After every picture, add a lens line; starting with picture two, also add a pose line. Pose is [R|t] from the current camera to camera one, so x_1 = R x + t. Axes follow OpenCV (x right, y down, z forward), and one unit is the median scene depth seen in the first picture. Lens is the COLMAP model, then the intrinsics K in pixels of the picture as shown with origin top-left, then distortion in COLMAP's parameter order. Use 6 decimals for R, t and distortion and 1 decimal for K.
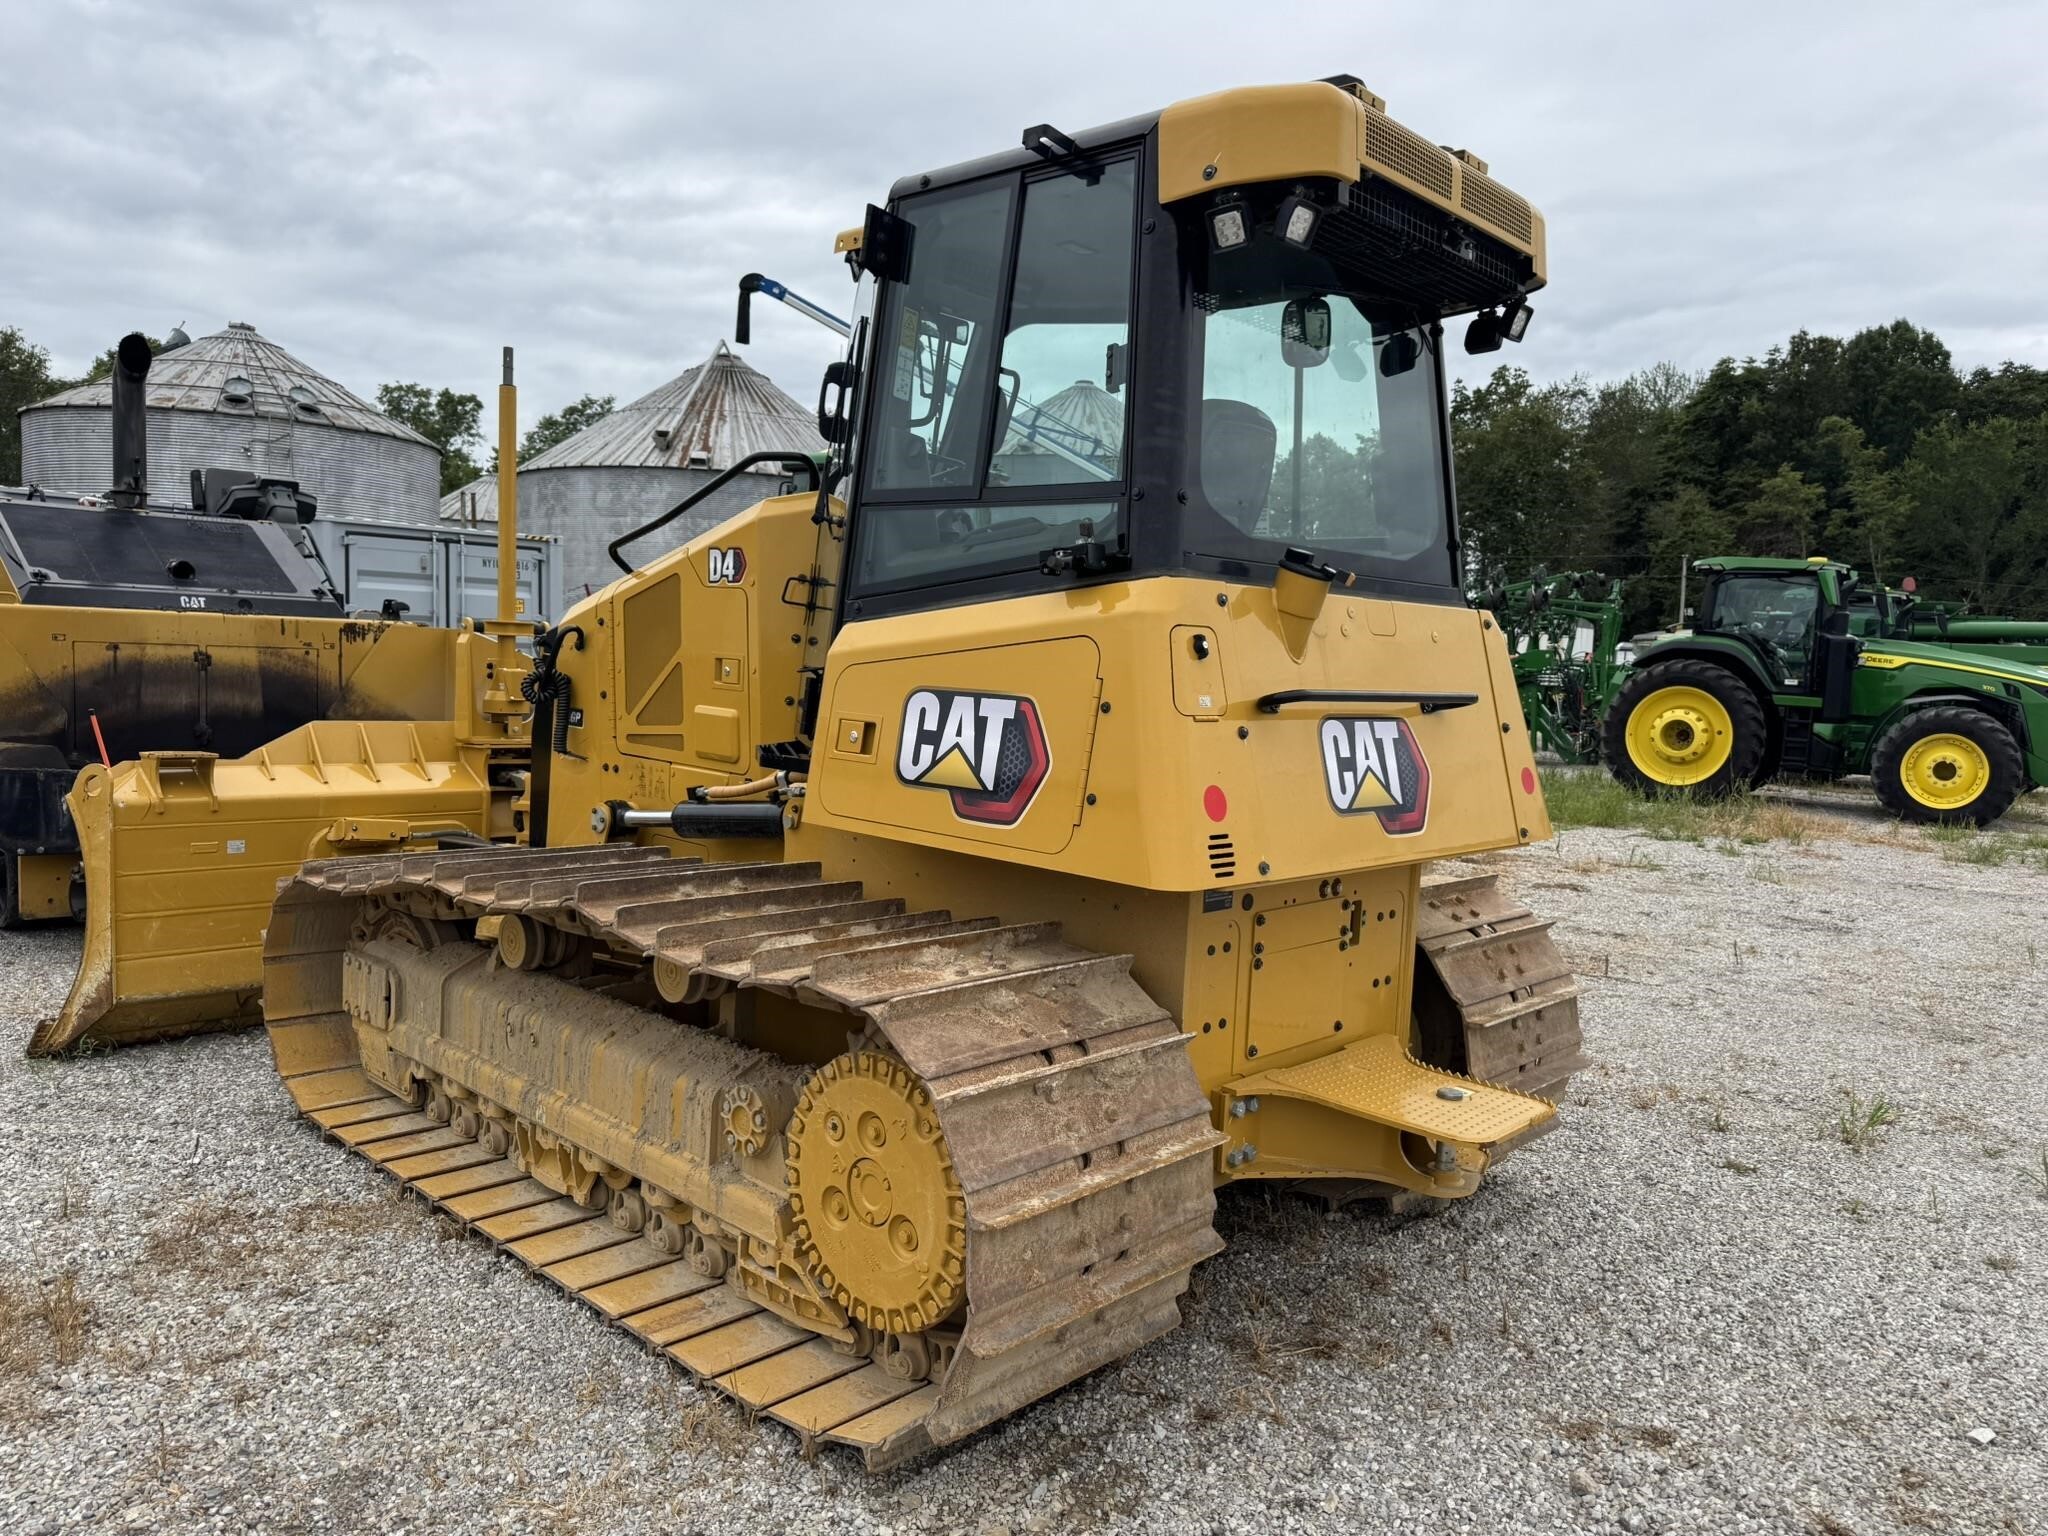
lens RADIAL K [[1441.8, 0, 1024.0], [0, 1441.8, 768.0], [0, 0, 1]] dist [0.076163, -0.068683]
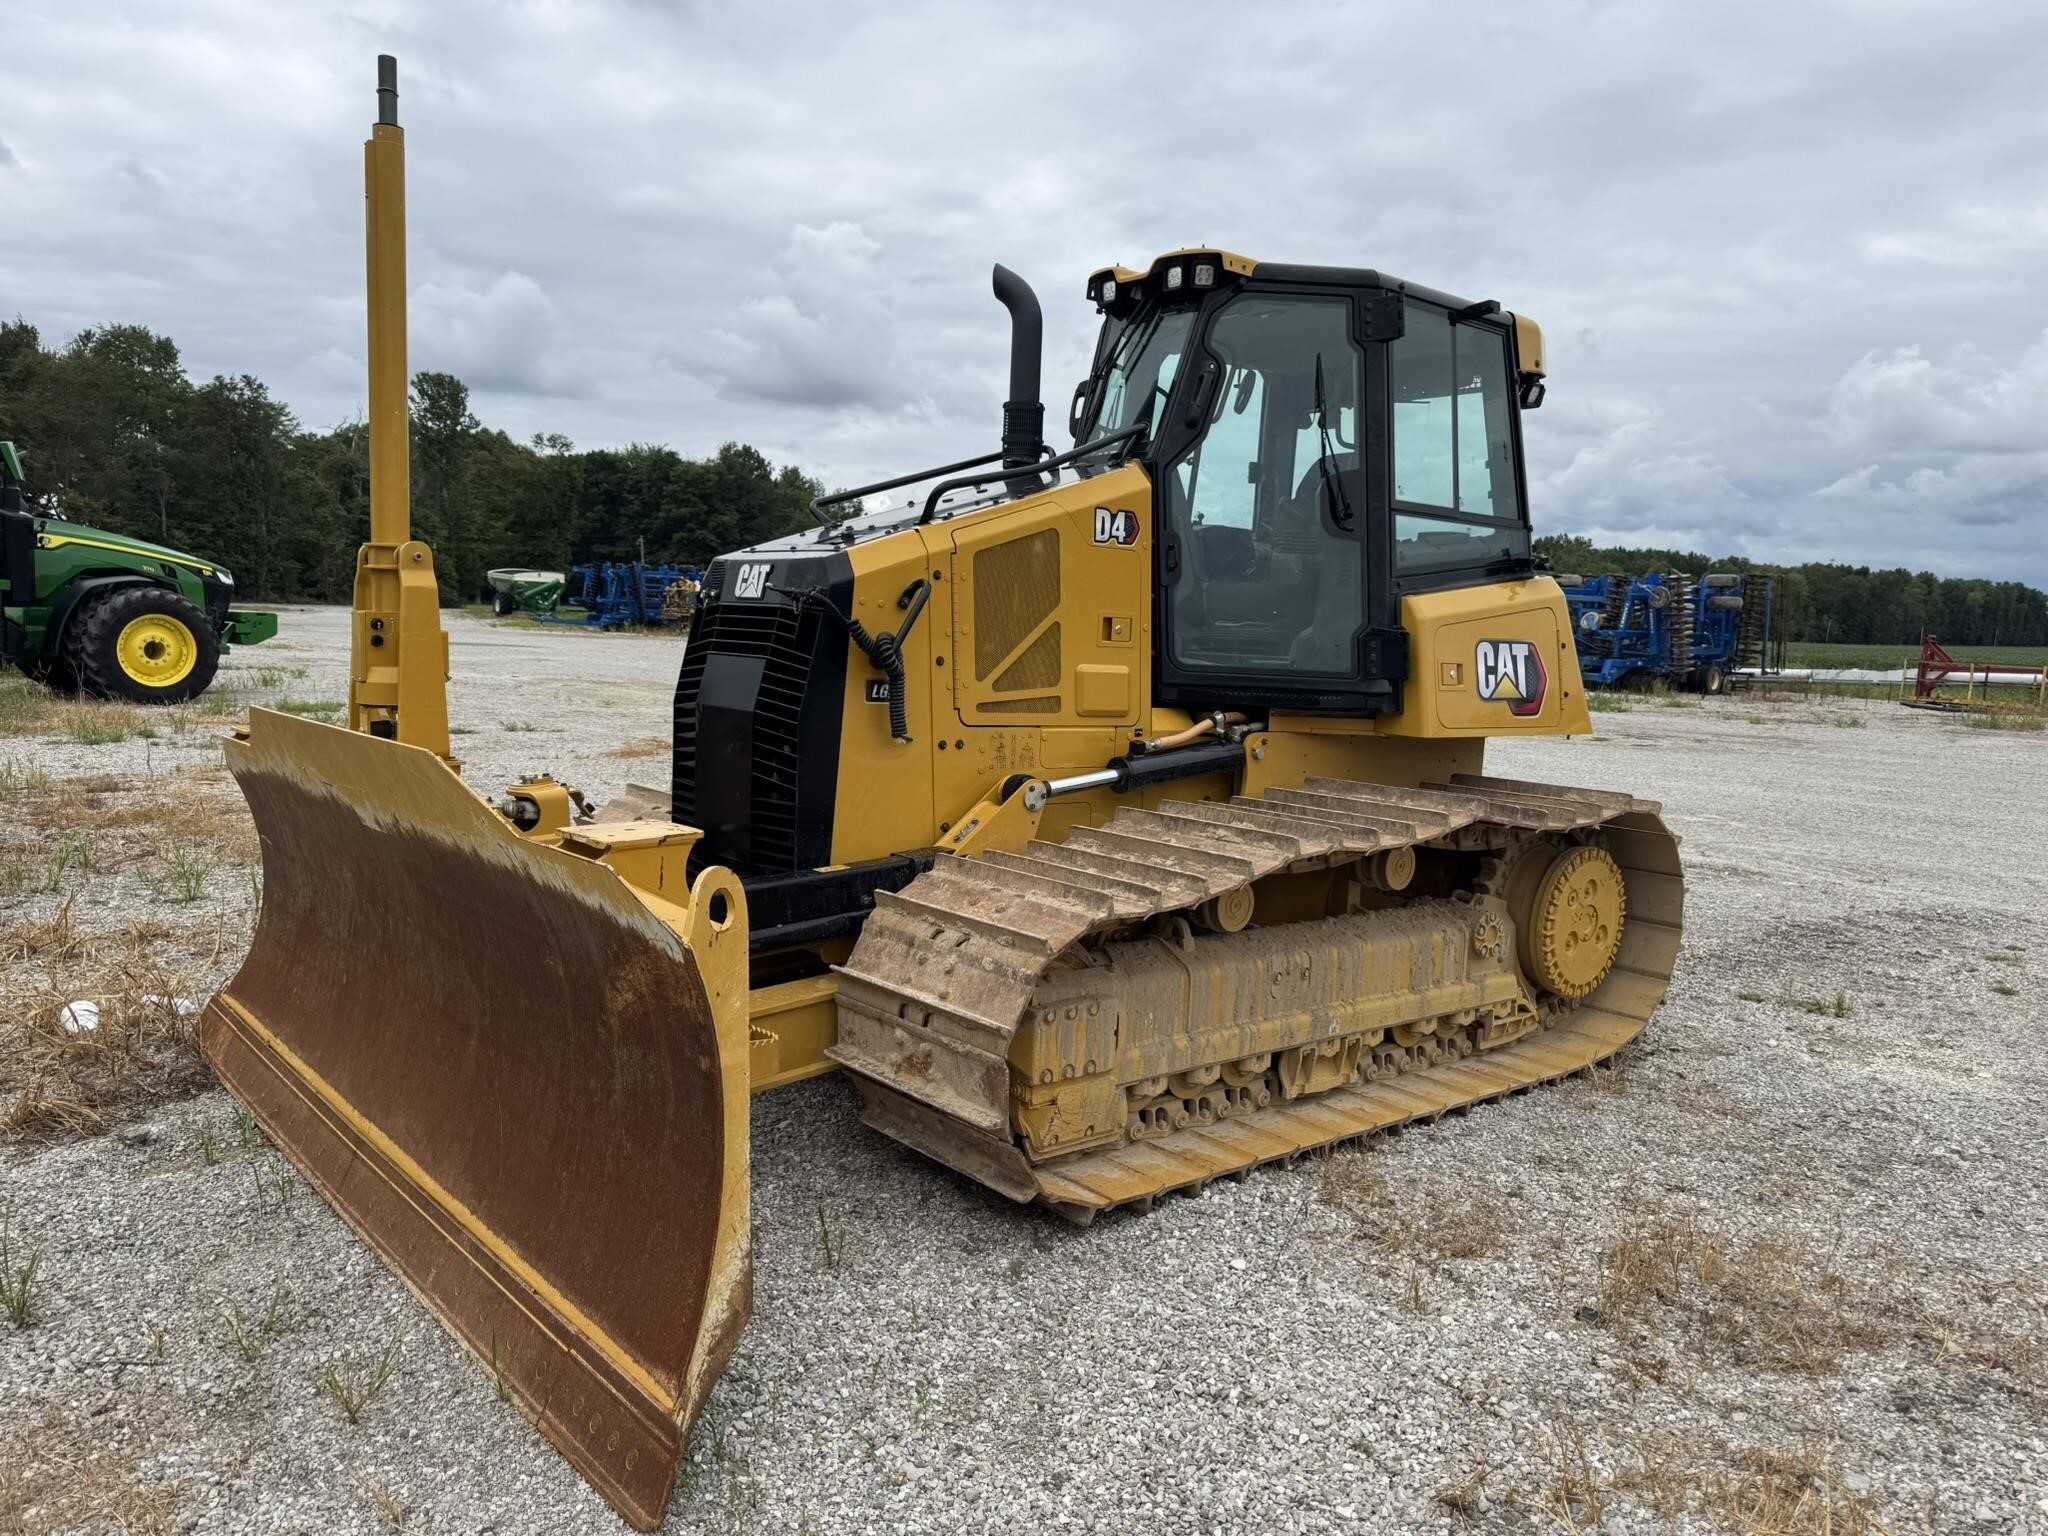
lens RADIAL K [[1469.5, 0, 1024.0], [0, 1469.5, 768.0], [0, 0, 1]] dist [0.092405, -0.068365]
pose [[0.116524, -0.139345, 0.983364, -1.779414], [0.043543, 0.989874, 0.135108, -0.160236], [-0.992233, 0.027075, 0.121412, 1.321545]]
